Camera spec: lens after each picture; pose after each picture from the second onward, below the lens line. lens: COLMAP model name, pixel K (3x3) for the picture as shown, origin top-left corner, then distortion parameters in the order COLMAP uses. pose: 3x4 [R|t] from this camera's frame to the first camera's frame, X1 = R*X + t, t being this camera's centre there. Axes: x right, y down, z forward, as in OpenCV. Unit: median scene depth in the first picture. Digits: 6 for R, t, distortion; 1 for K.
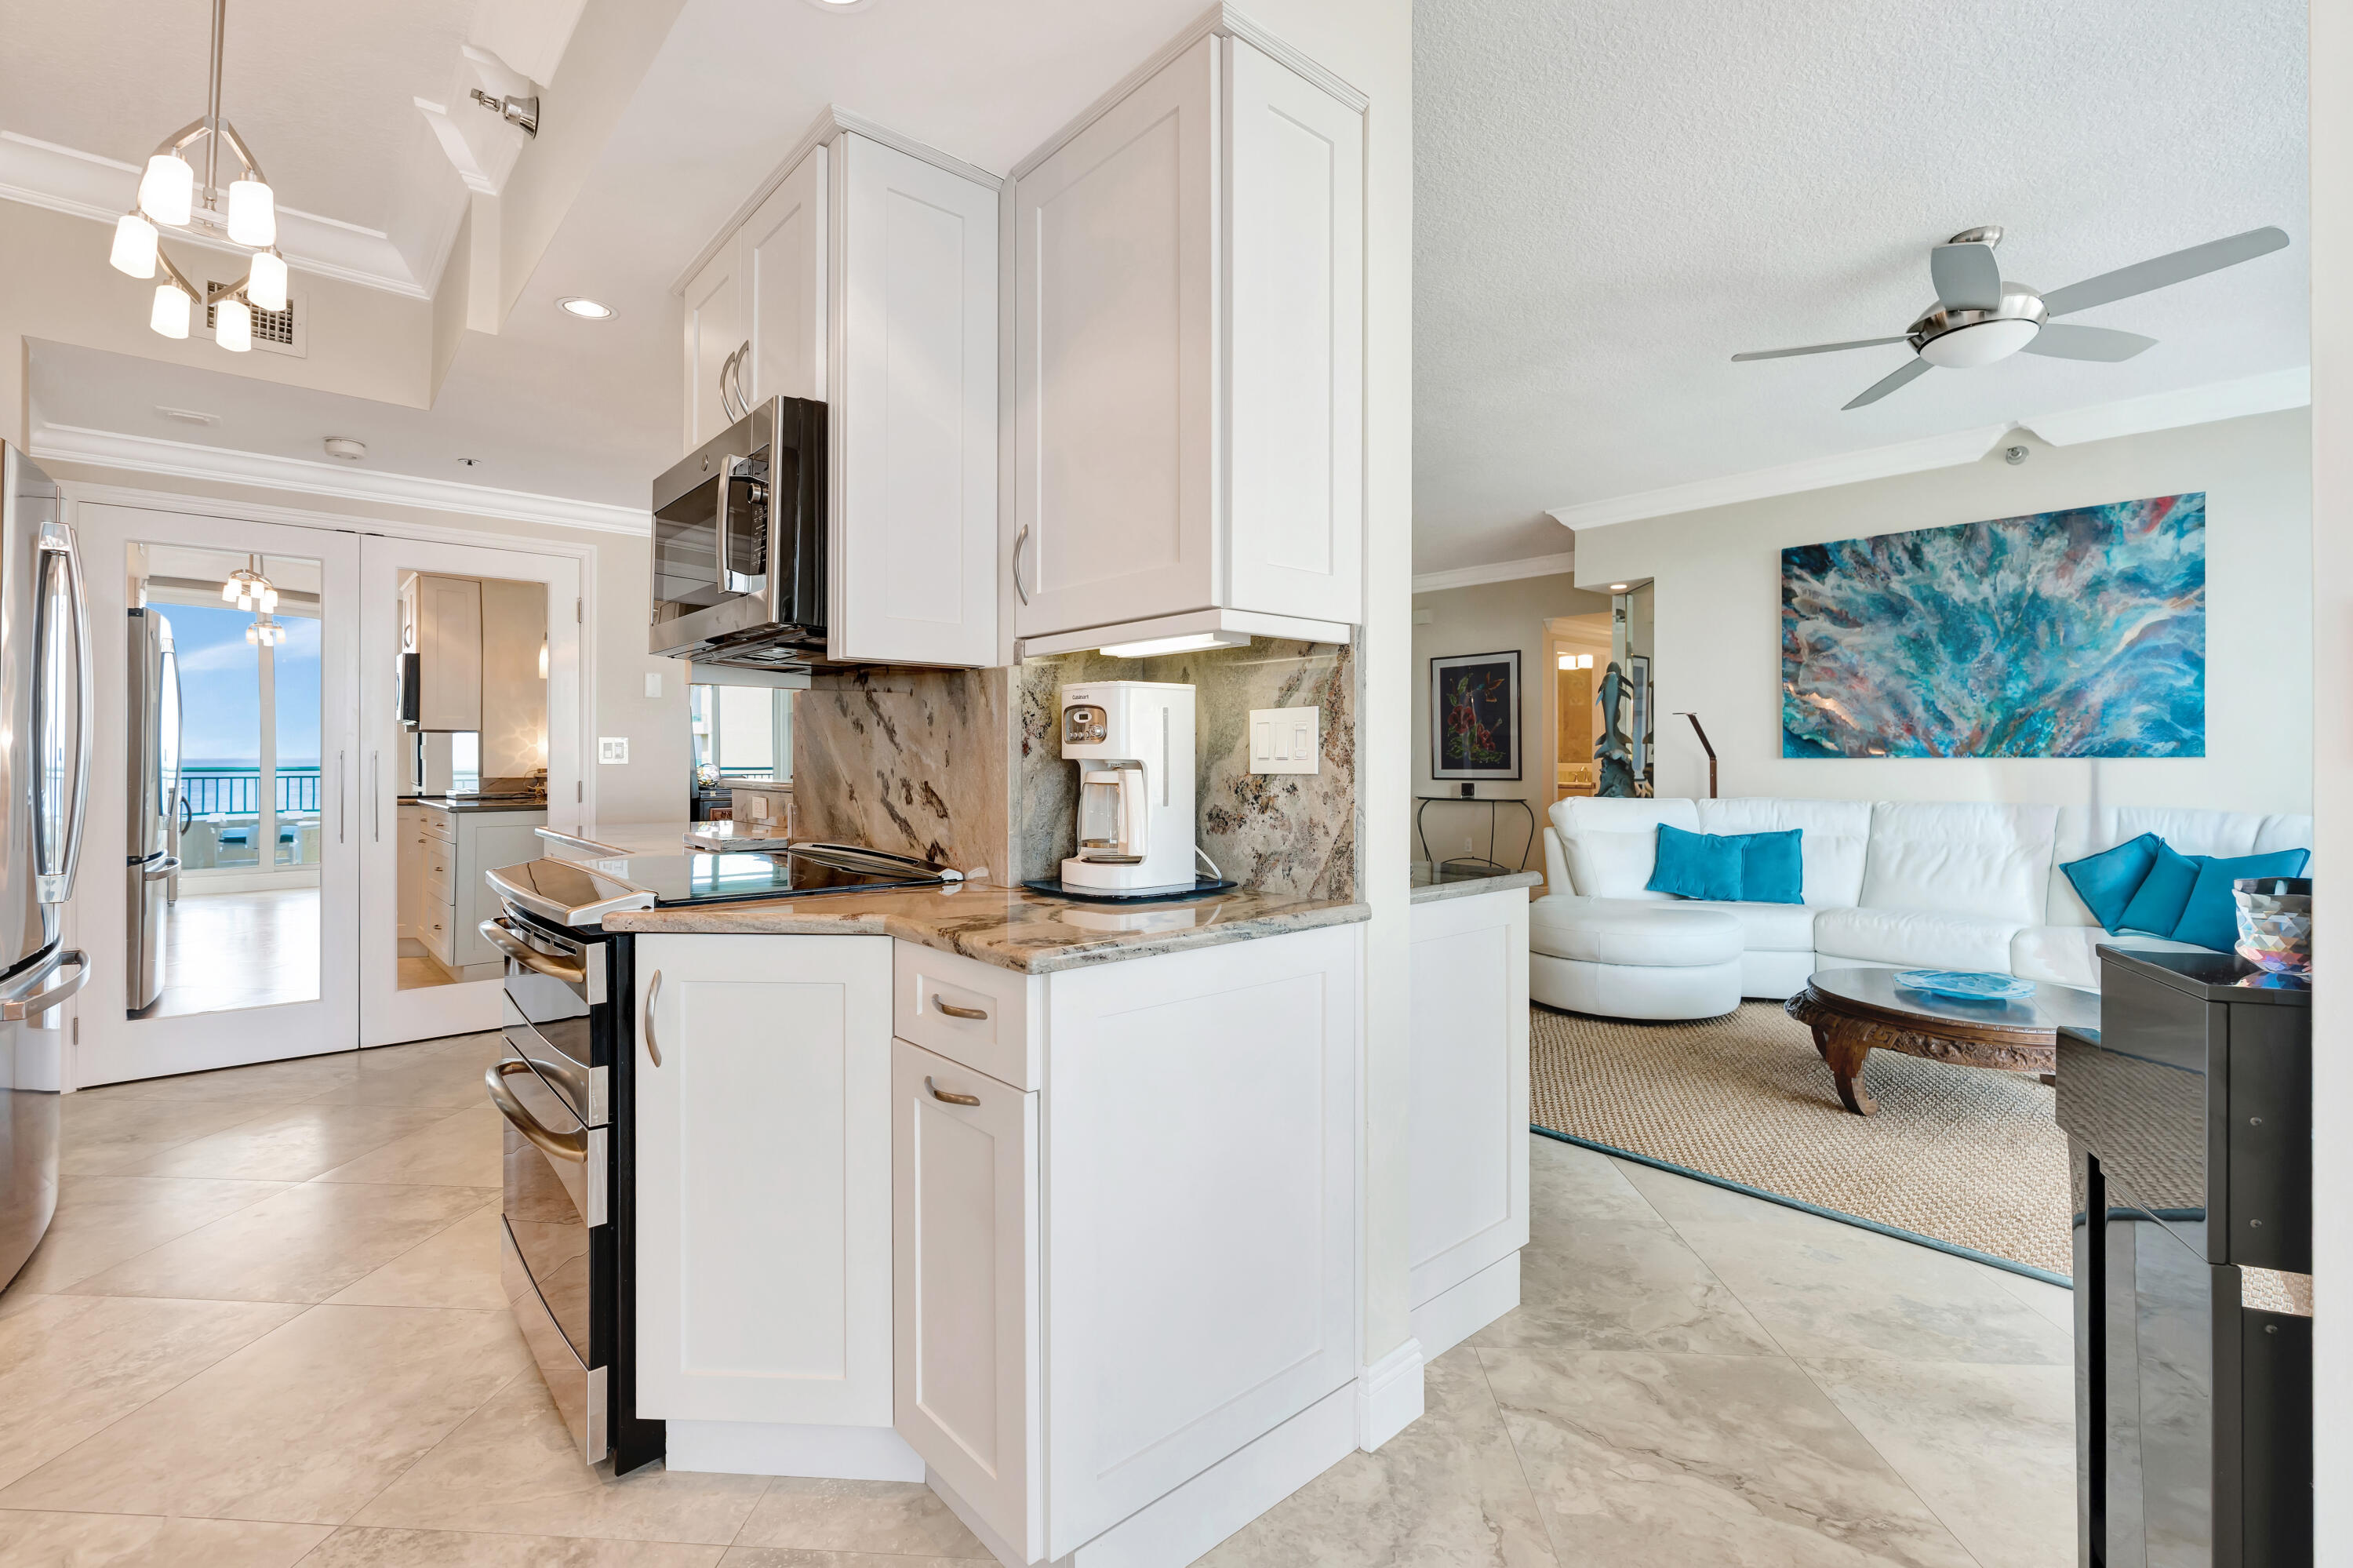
lens RADIAL K [[1052.9, 0, 1187.6], [0, 1052.9, 759.0], [0, 0, 1]] dist [-0.004896, 0.000952]
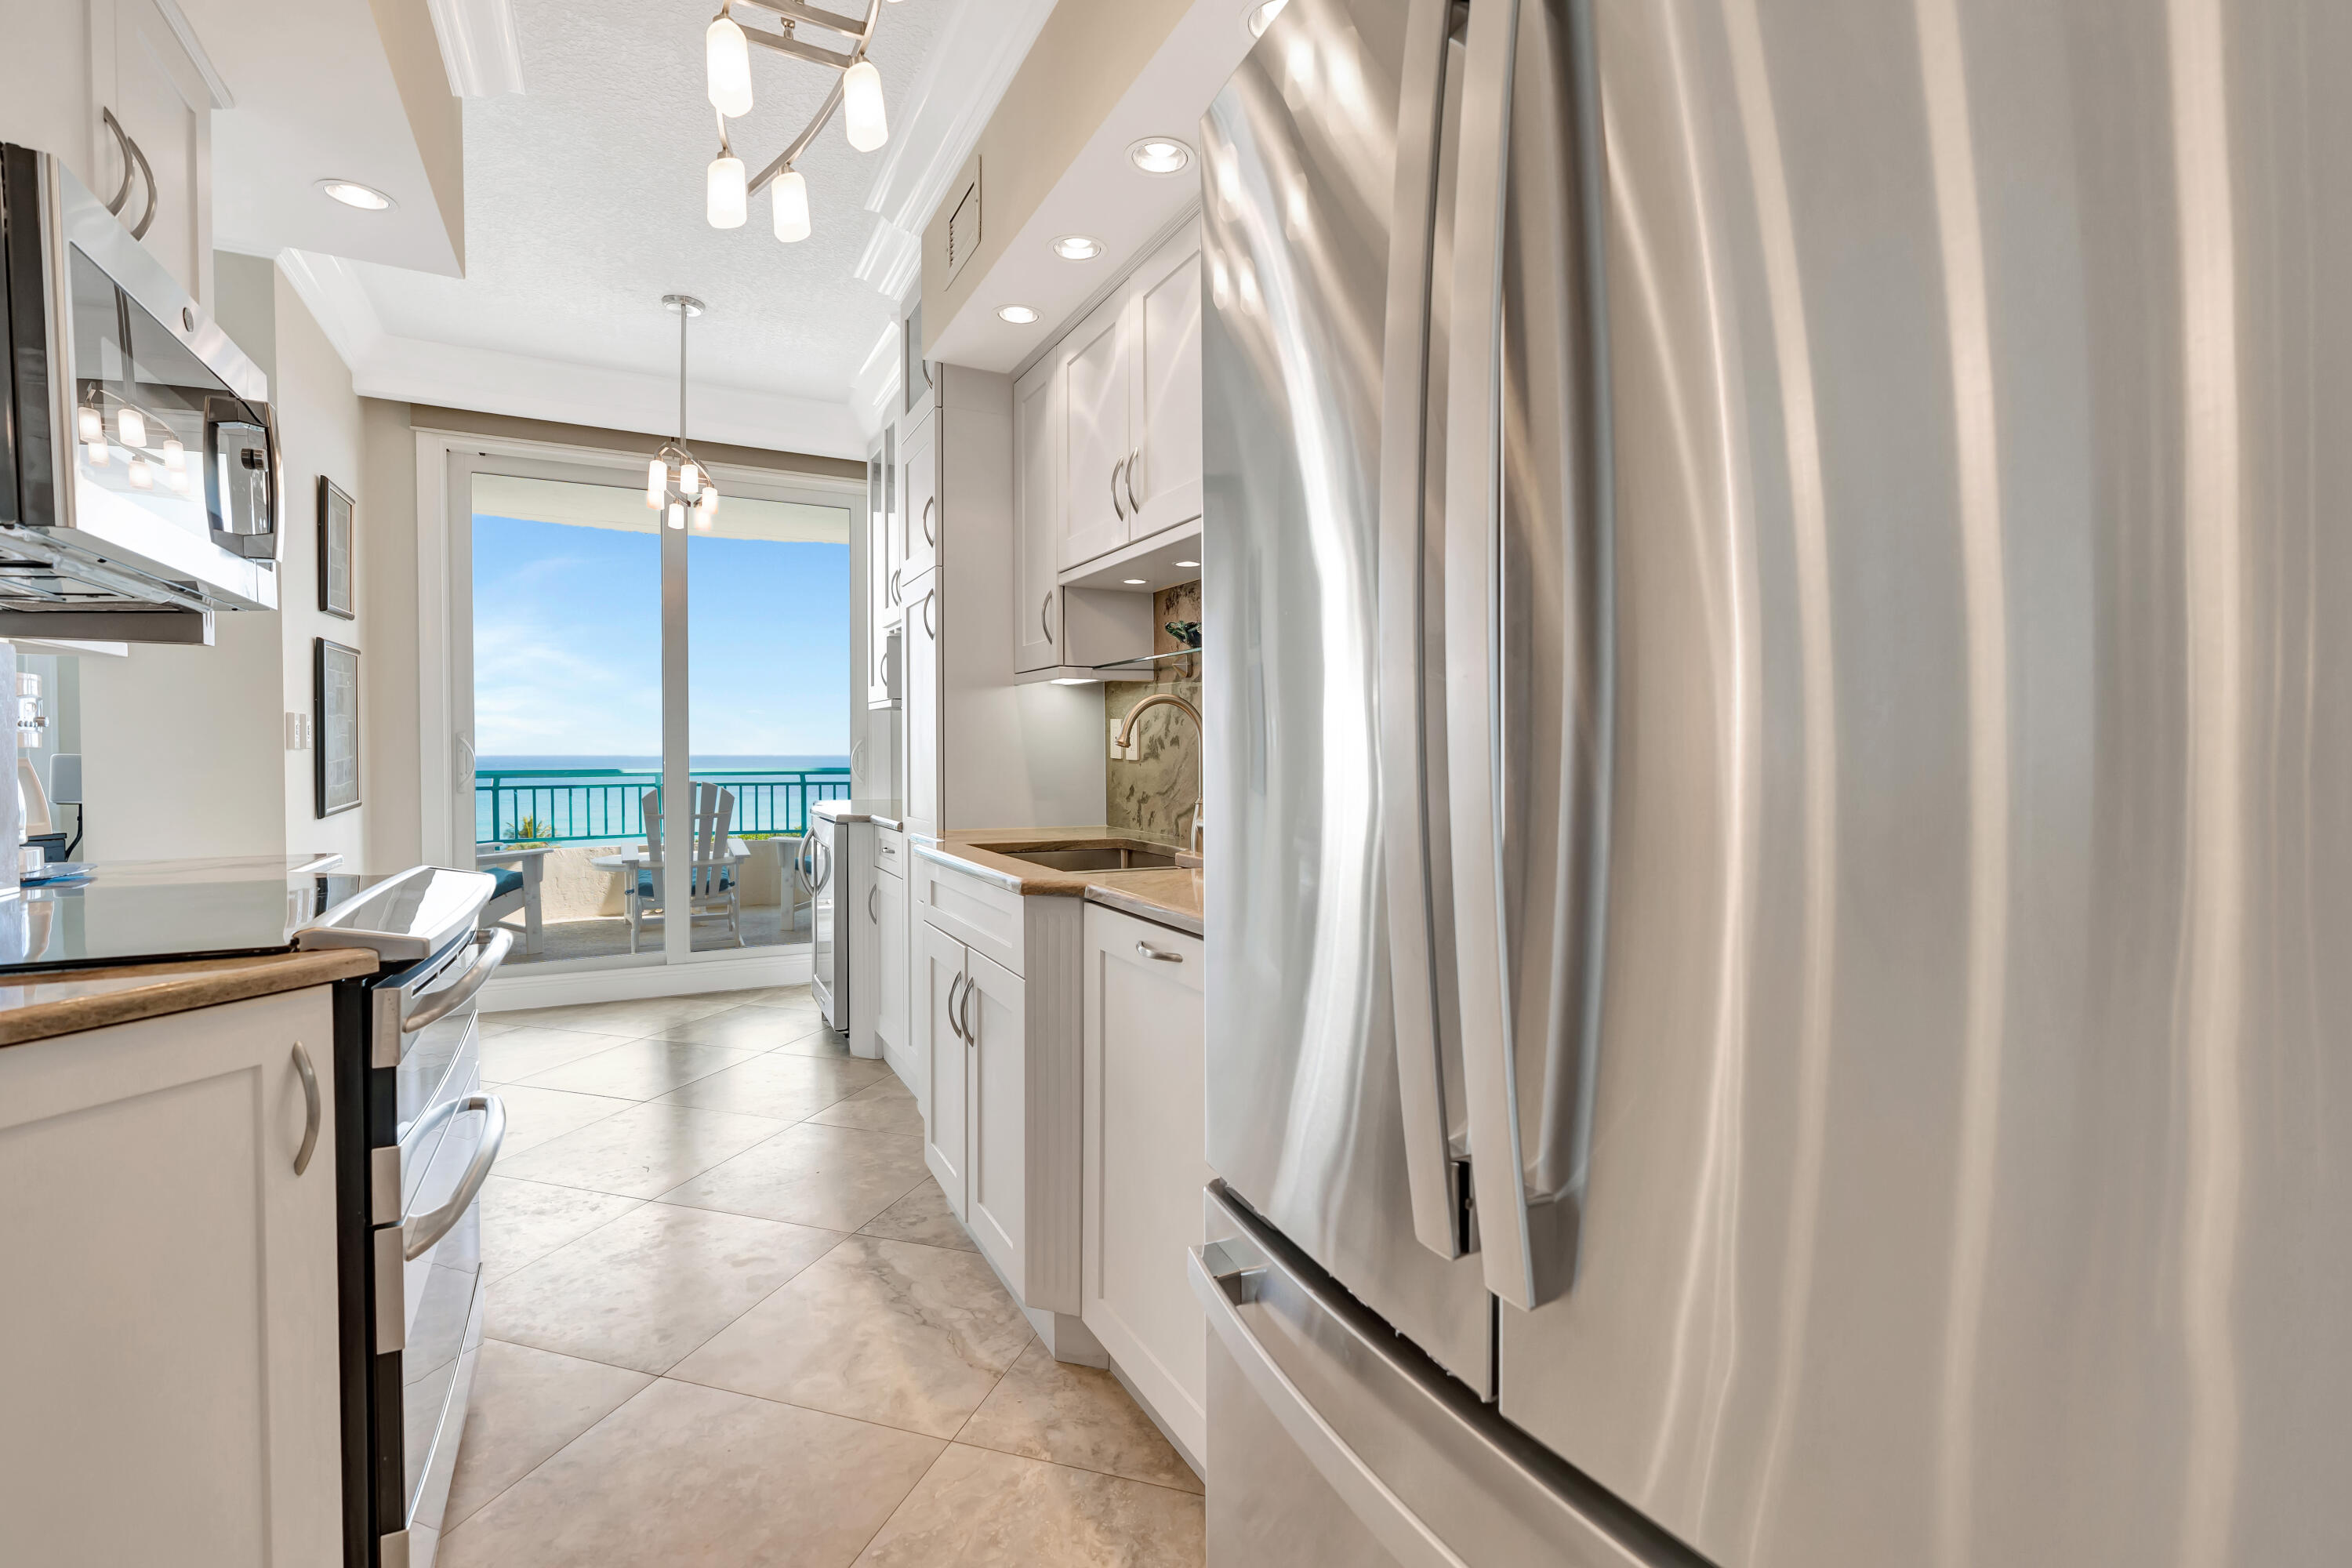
lens RADIAL K [[1052.4, 0, 1183.7], [0, 1052.4, 770.7], [0, 0, 1]] dist [-0.004896, 0.000952]
pose [[-0.971926, -0.007286, 0.235176, -0.568732], [-0.003452, 0.999854, 0.016710, 0.001207], [-0.235263, 0.015429, -0.971809, 0.687108]]
